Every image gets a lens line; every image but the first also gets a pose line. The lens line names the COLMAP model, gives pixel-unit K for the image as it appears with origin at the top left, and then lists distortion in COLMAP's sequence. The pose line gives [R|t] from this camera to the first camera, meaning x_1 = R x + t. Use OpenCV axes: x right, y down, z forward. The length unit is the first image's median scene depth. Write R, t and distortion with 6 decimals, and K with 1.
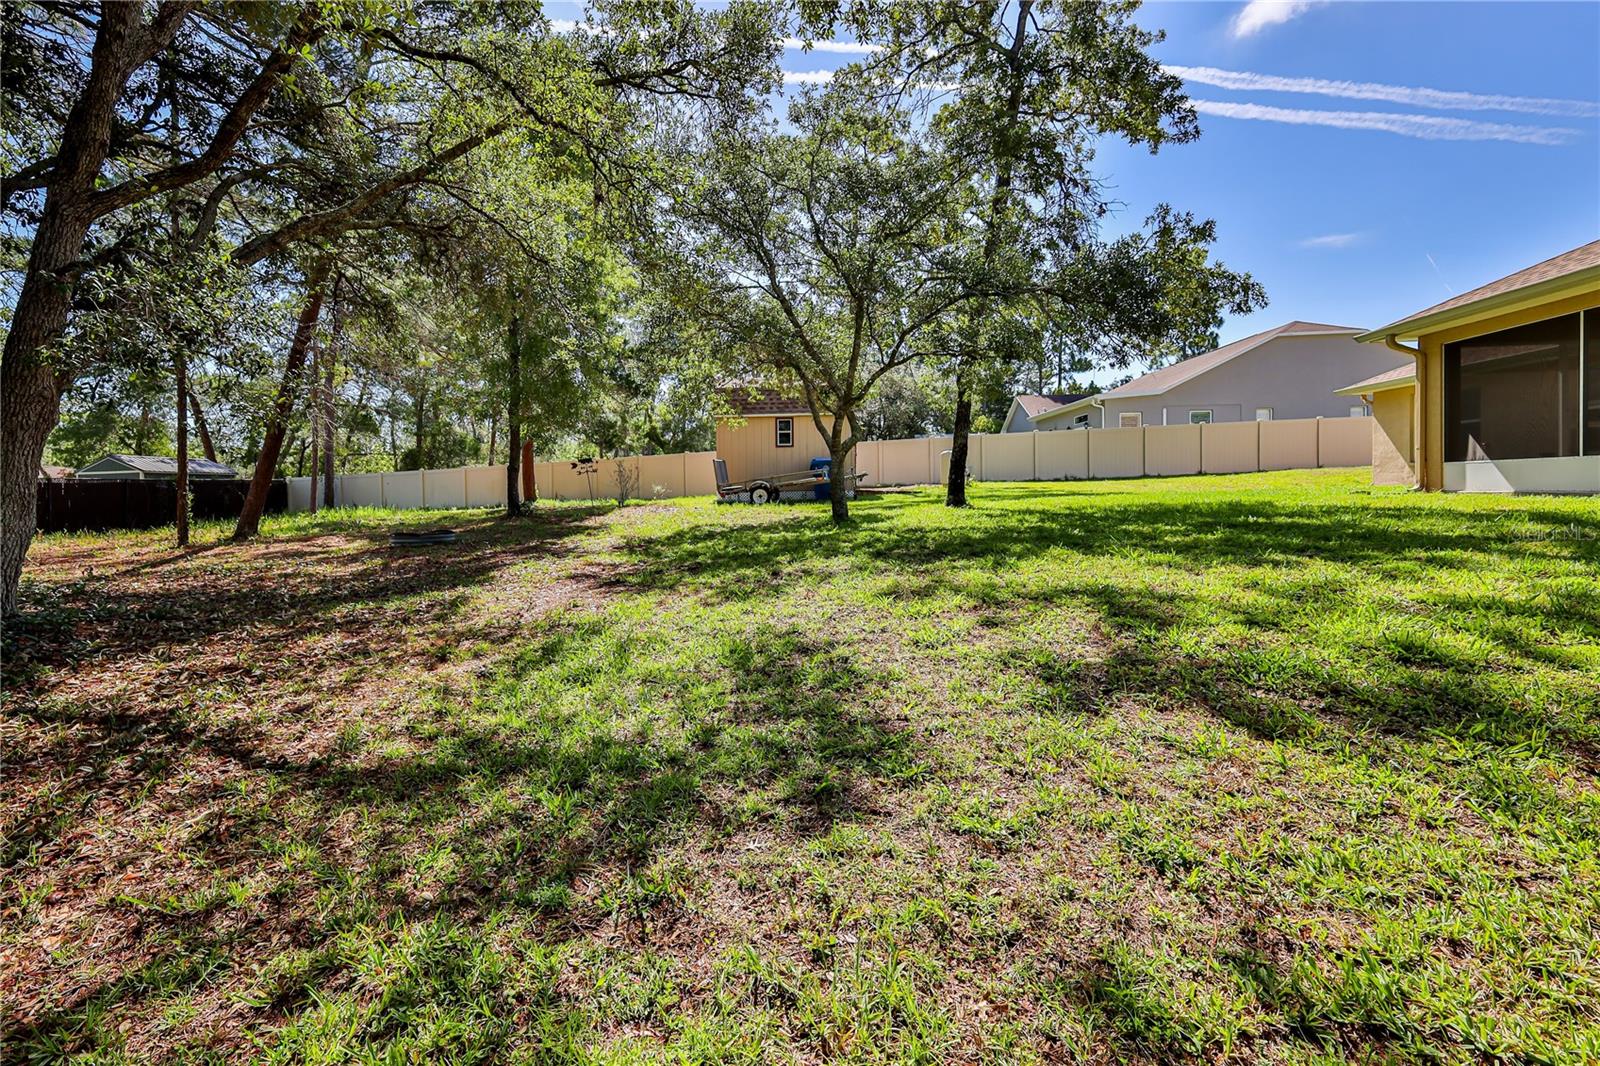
lens RADIAL K [[730.6, 0, 799.9], [0, 730.6, 488.5], [0, 0, 1]] dist [-0.009235, -0.000178]
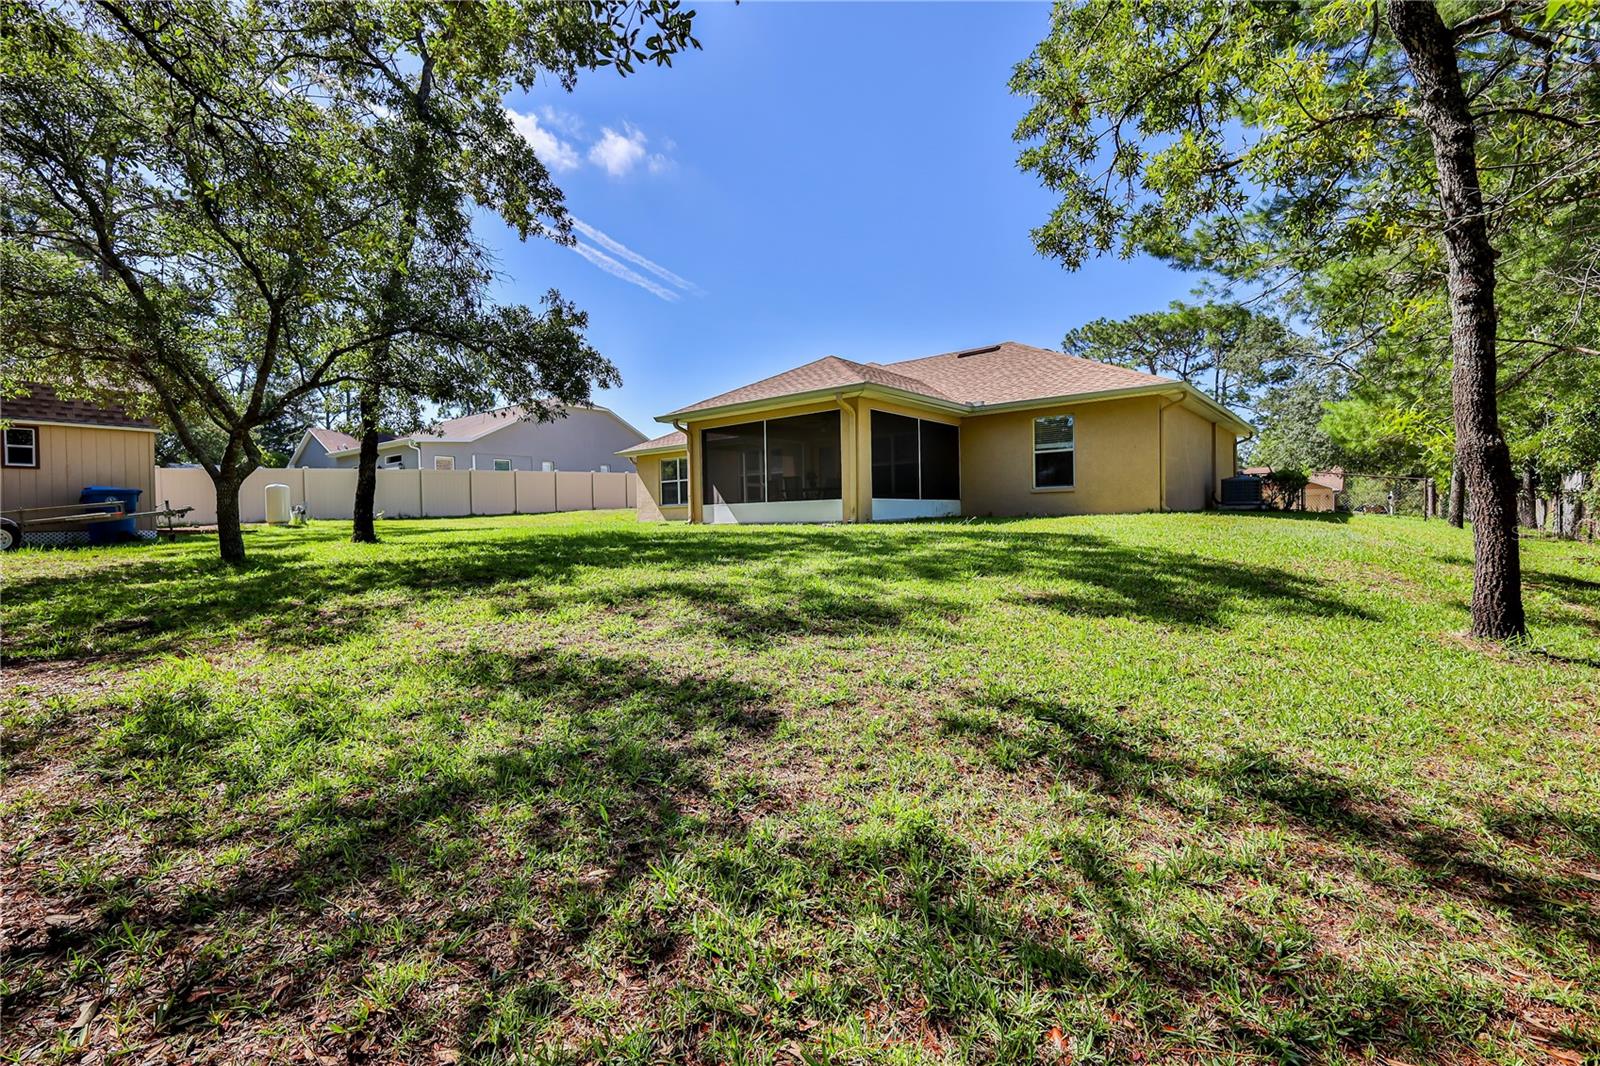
lens RADIAL K [[691.5, 0, 797.1], [0, 691.5, 525.6], [0, 0, 1]] dist [0.002153, 0.000004]
pose [[0.528816, -0.007798, 0.848701, -0.256255], [0.015953, 0.999872, -0.000754, 0.012490], [-0.848587, 0.013938, 0.528873, 0.045578]]
